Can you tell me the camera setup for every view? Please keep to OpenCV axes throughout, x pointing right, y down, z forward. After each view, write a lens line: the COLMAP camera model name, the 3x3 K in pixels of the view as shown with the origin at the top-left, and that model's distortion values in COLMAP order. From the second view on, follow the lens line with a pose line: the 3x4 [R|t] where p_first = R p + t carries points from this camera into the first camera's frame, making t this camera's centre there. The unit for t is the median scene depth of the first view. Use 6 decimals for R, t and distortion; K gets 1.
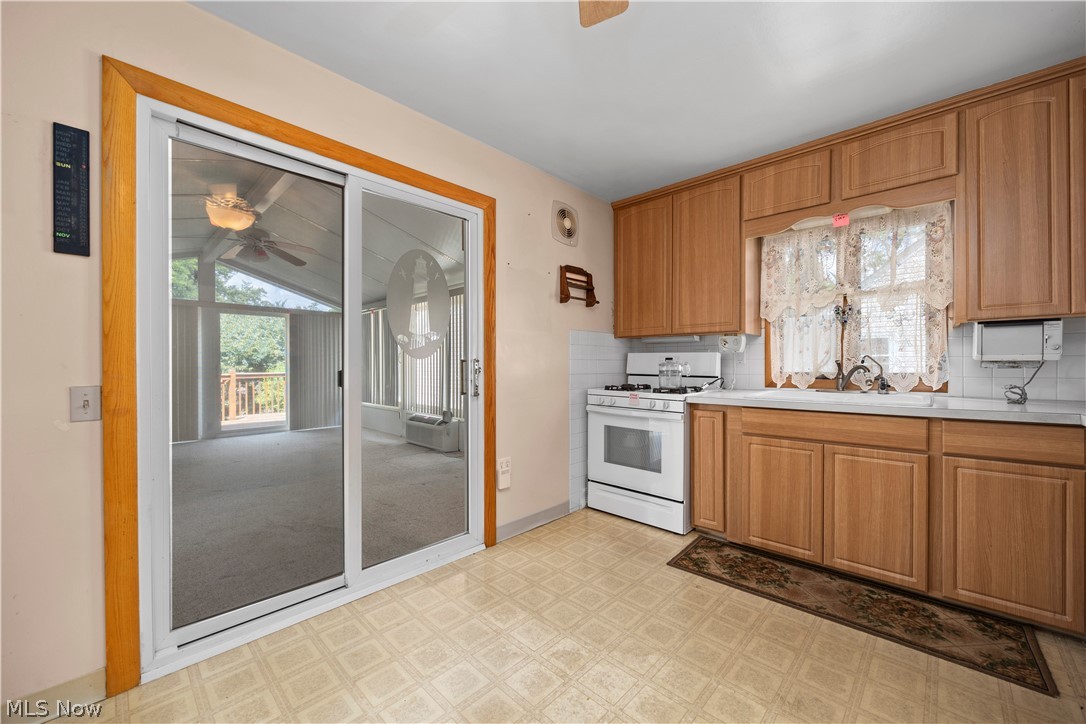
lens RADIAL K [[433.3, 0, 540.0], [0, 433.3, 366.6], [0, 0, 1]] dist [0.001394, -0.000848]
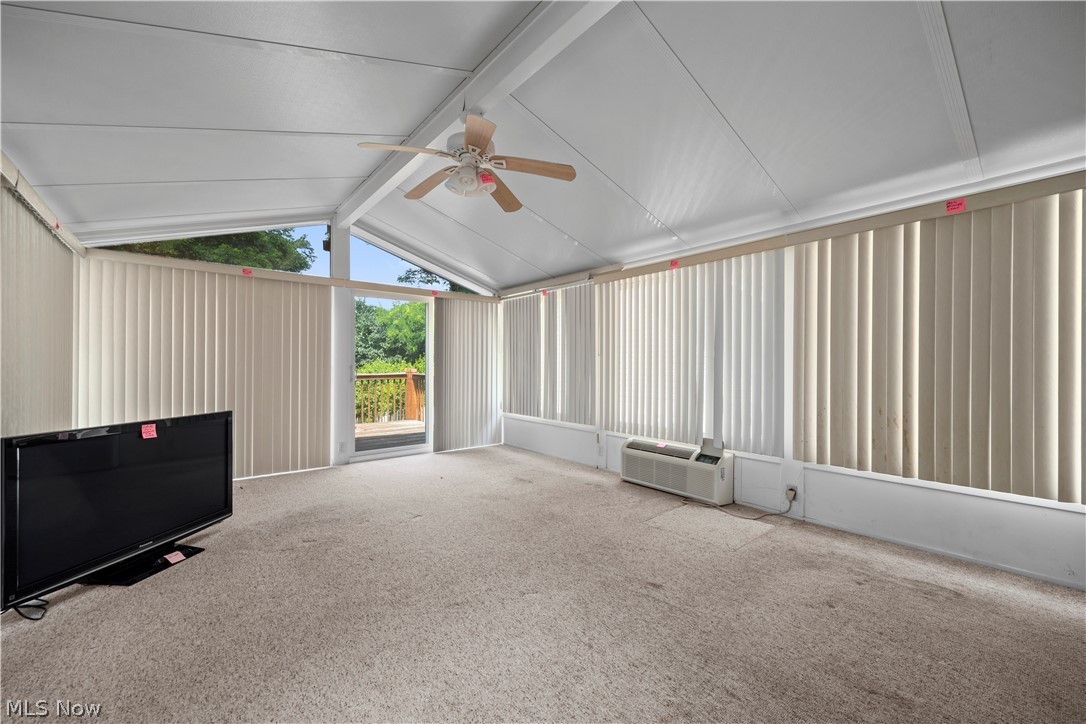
lens RADIAL K [[433.3, 0, 532.0], [0, 433.3, 365.1], [0, 0, 1]] dist [0.001394, -0.000848]
pose [[0.994078, 0.003542, -0.108614, -0.376626], [-0.003782, 0.999991, -0.002001, -0.003491], [0.108606, 0.002400, 0.994082, 0.312411]]
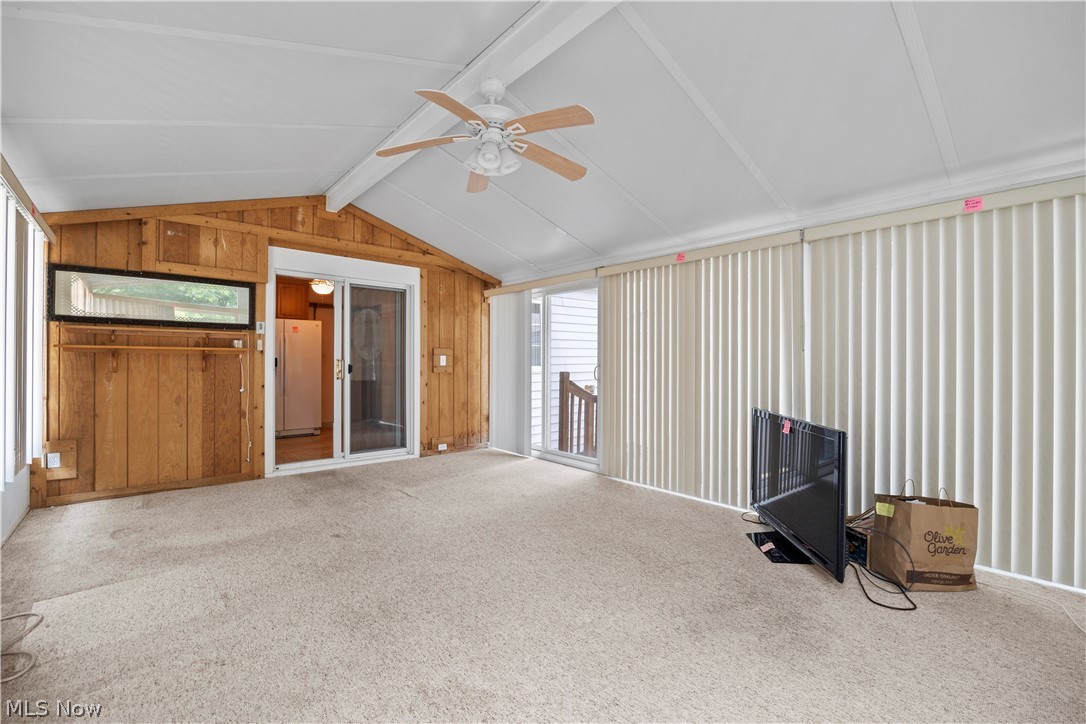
lens RADIAL K [[467.3, 0, 541.1], [0, 467.3, 364.9], [0, 0, 1]] dist [-0.020681, 0.000683]
pose [[-0.998274, -0.005204, 0.058503, -0.566516], [-0.004735, 0.999956, 0.008158, -0.006661], [-0.058543, 0.007867, -0.998254, 1.207687]]
